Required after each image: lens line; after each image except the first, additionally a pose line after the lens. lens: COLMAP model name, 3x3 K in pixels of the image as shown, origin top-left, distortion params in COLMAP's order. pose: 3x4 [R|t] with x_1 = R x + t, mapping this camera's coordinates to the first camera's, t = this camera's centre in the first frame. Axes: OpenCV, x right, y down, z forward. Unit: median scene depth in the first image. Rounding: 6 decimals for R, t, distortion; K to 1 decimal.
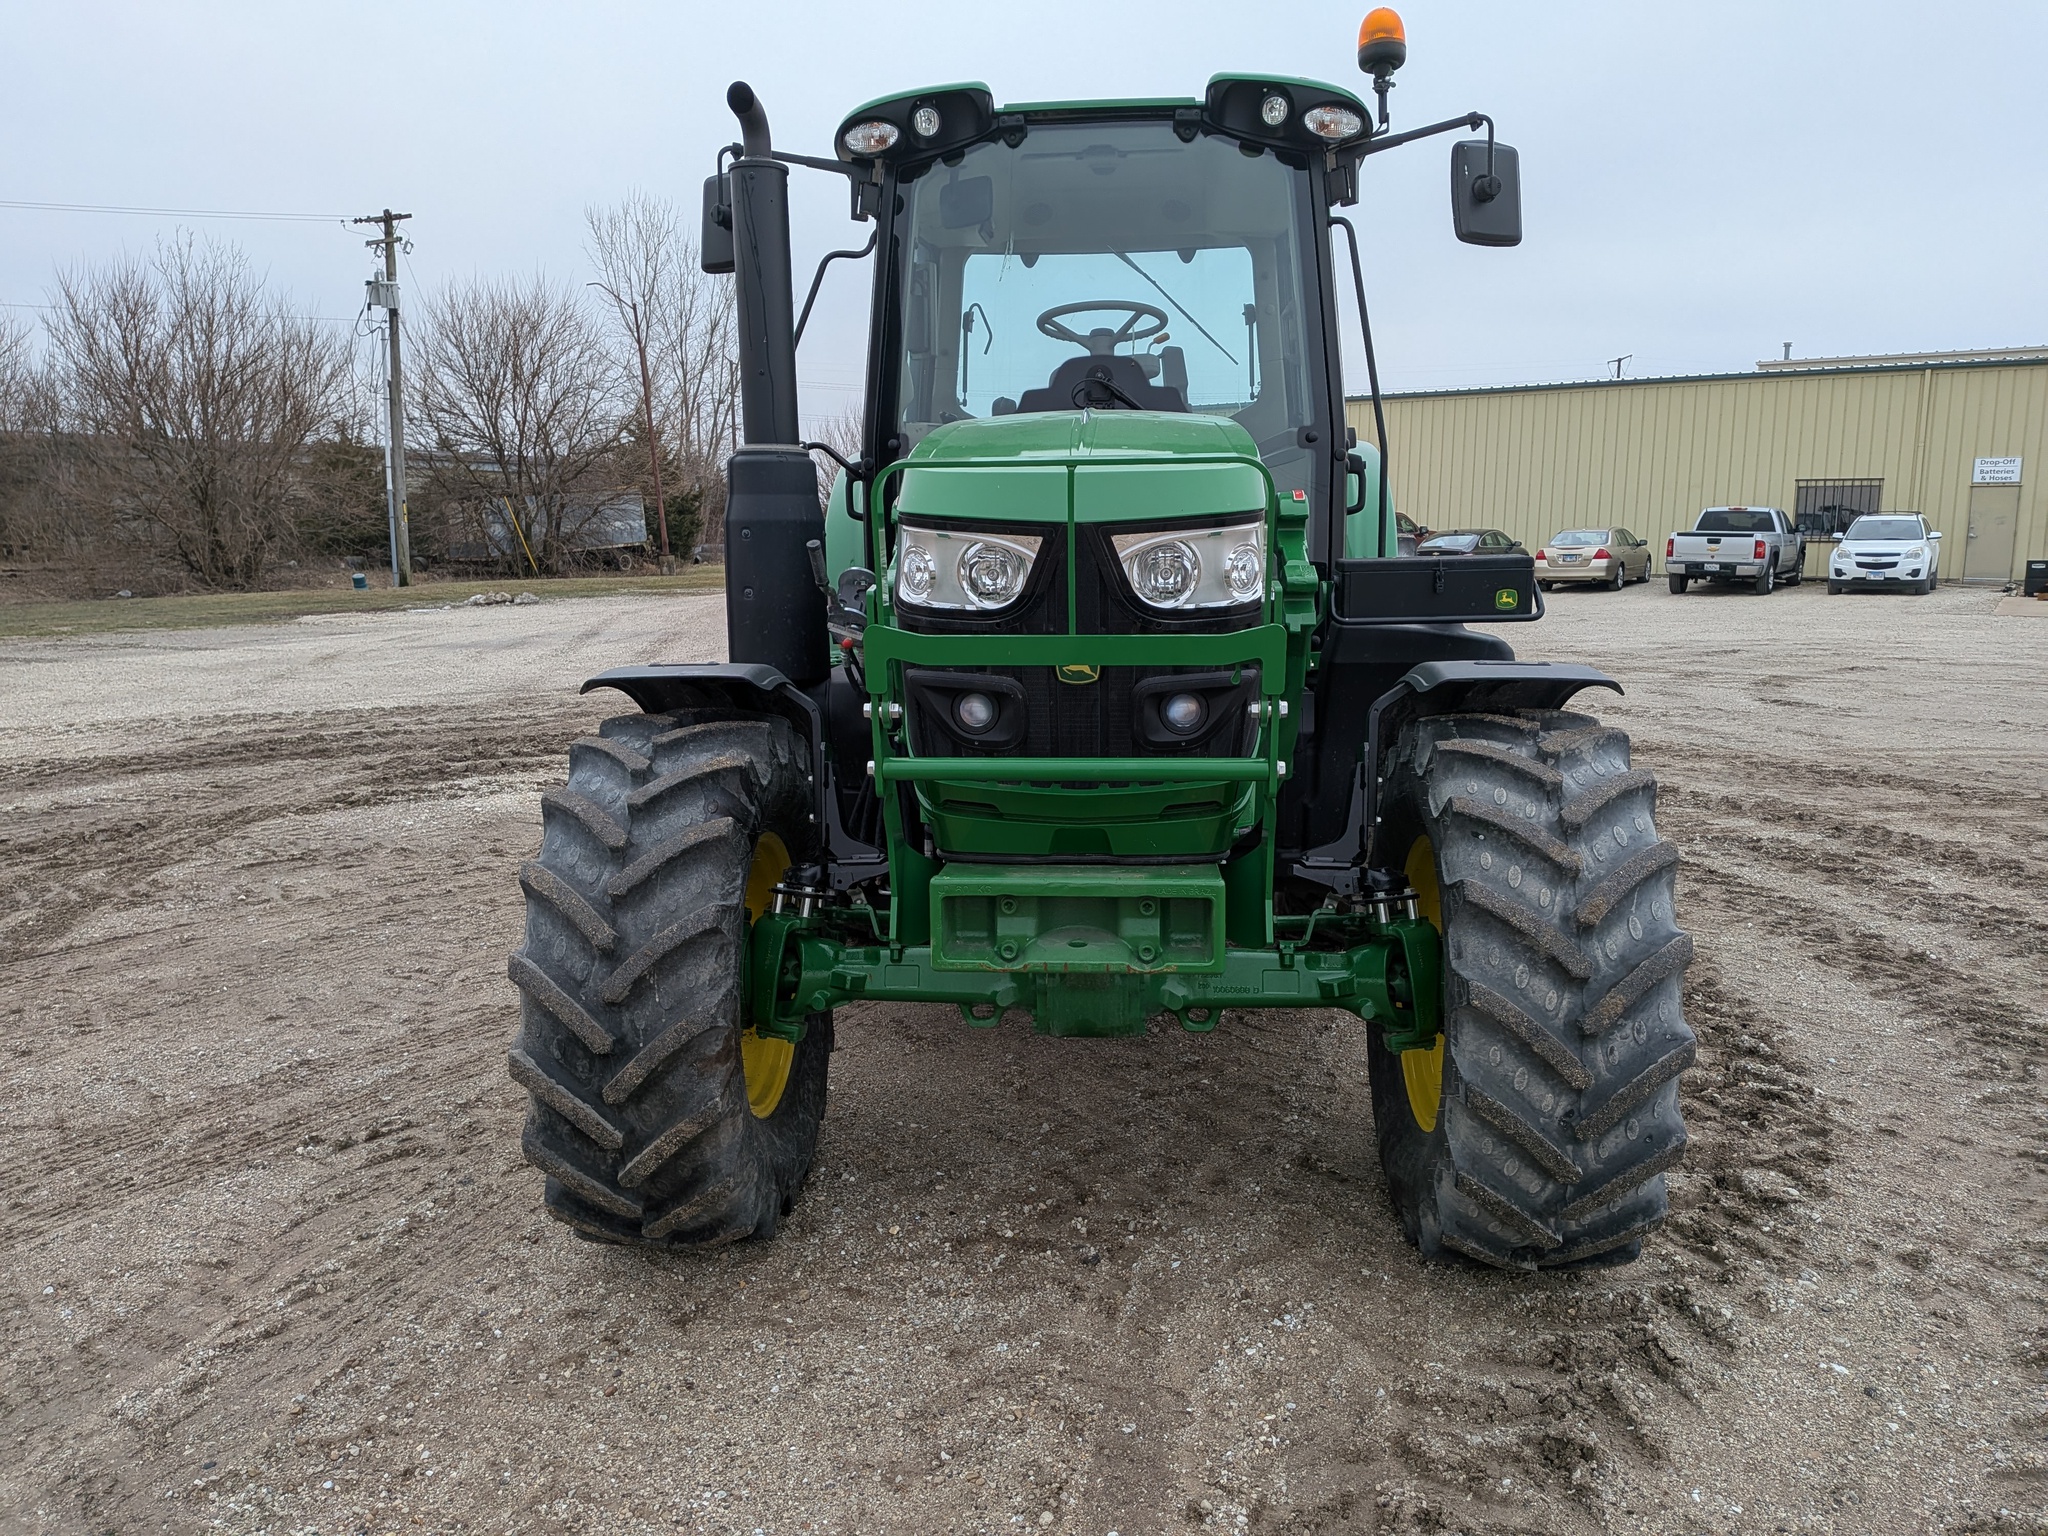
lens RADIAL K [[1471.1, 0, 1062.2], [0, 1471.1, 780.1], [0, 0, 1]] dist [0.090278, -0.161455]
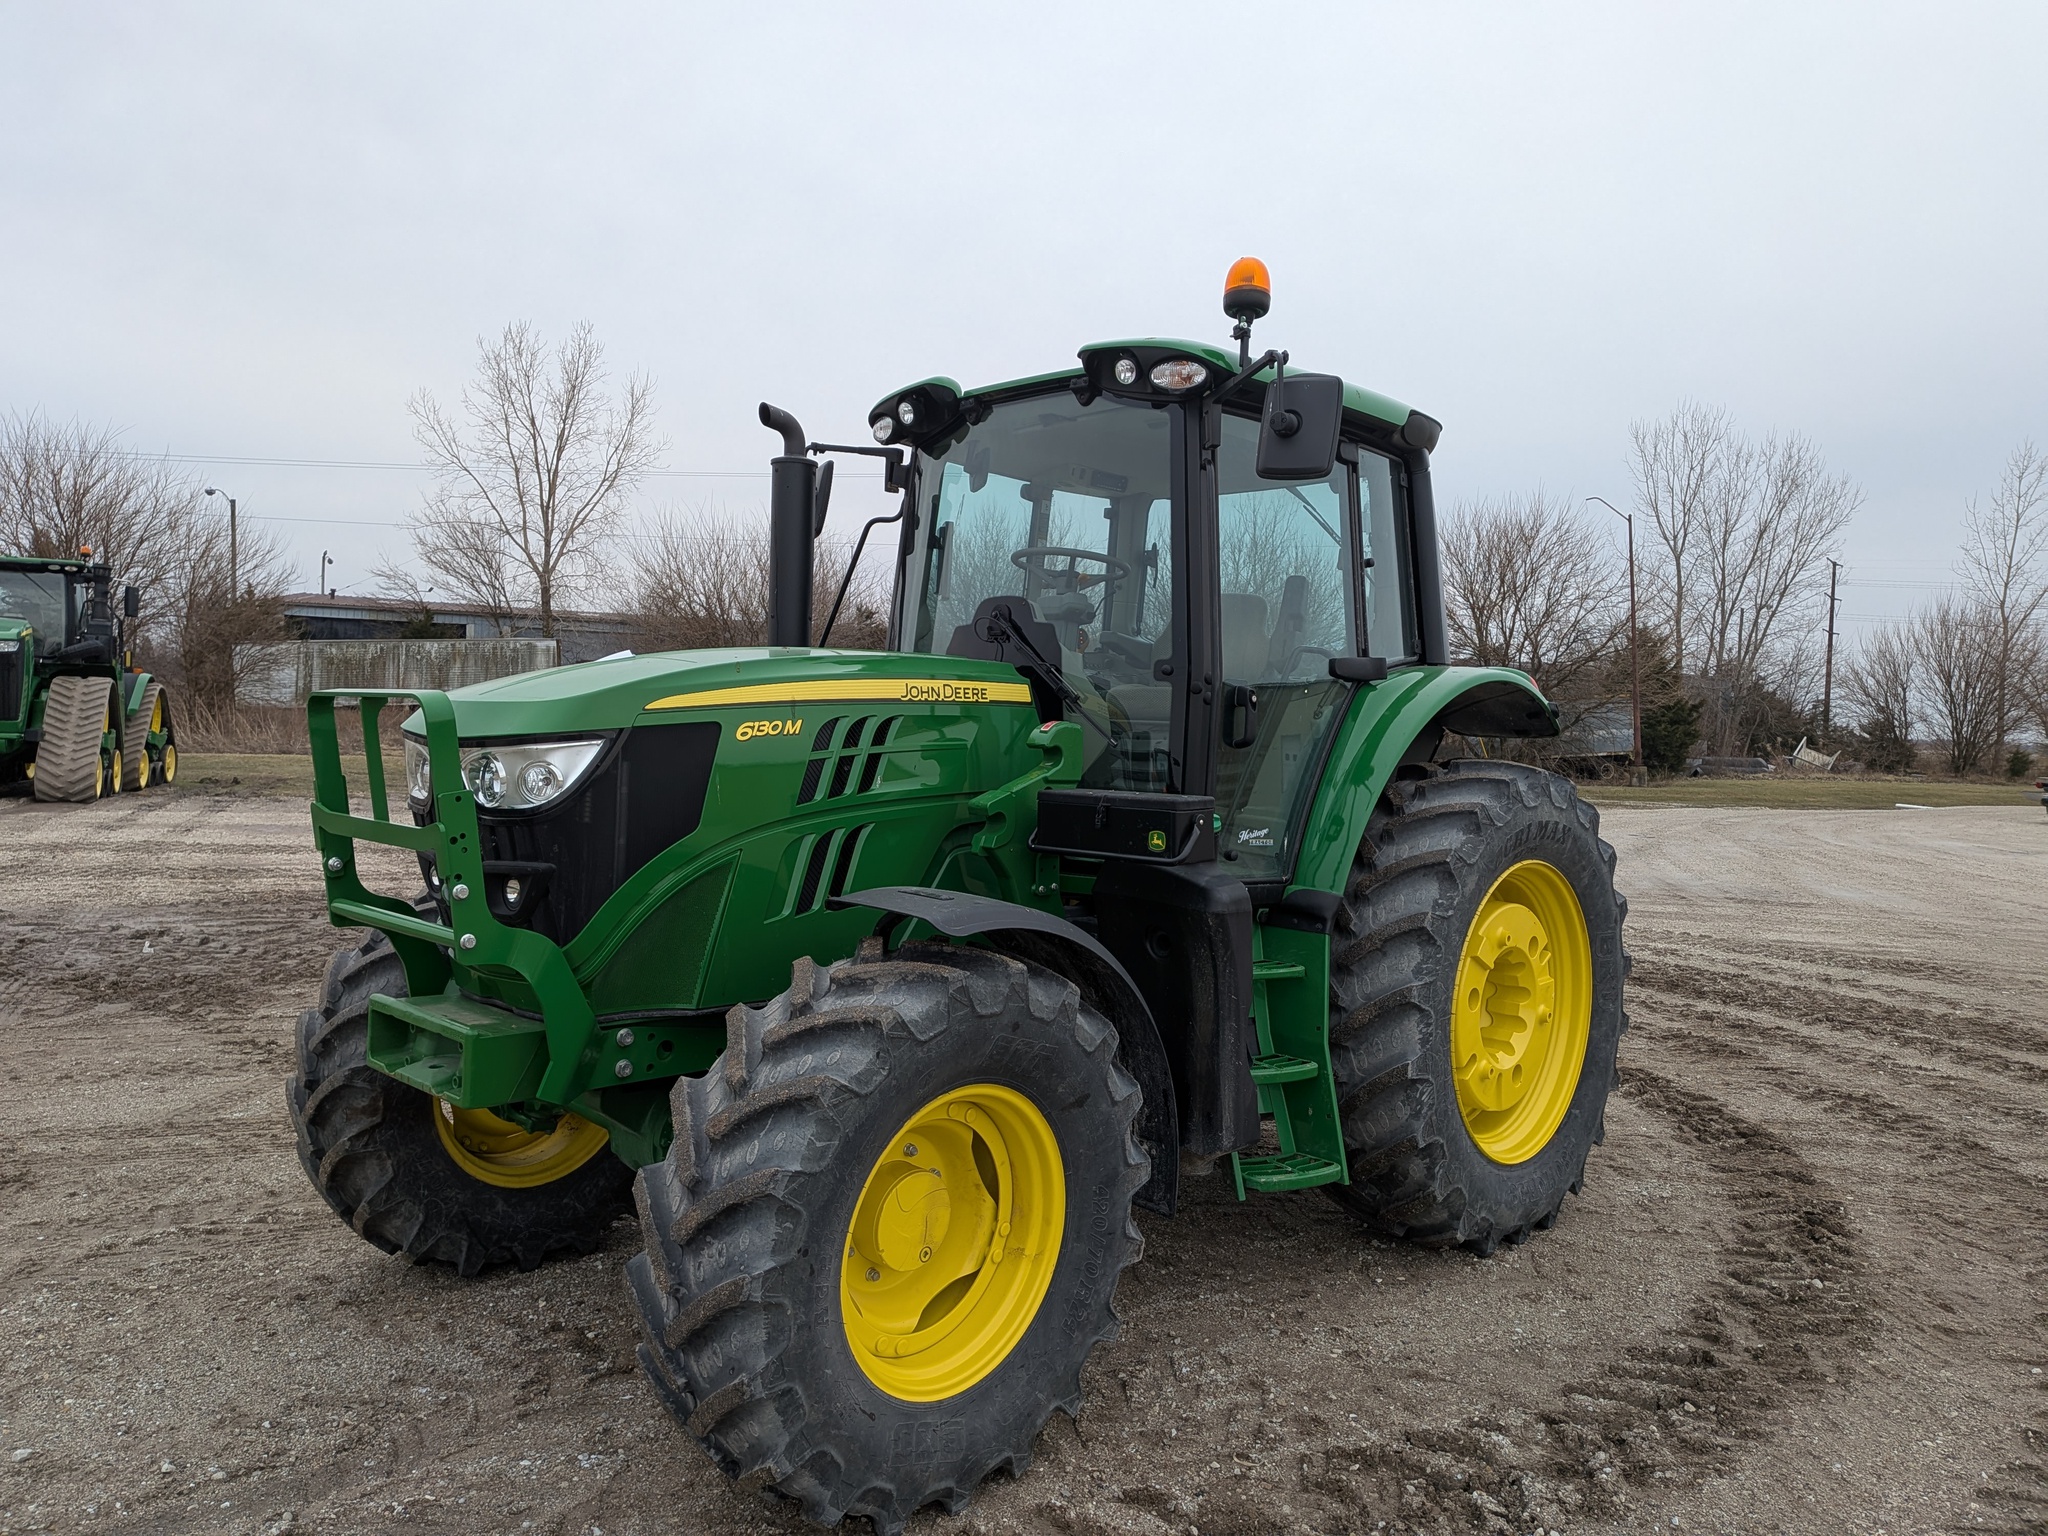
lens RADIAL K [[1466.4, 0, 998.7], [0, 1466.4, 772.9], [0, 0, 1]] dist [0.095652, -0.152894]
pose [[0.769067, 0.055911, -0.636718, 0.726711], [-0.144916, 0.985478, -0.088502, -0.059270], [0.622523, 0.160335, 0.766001, 0.176014]]
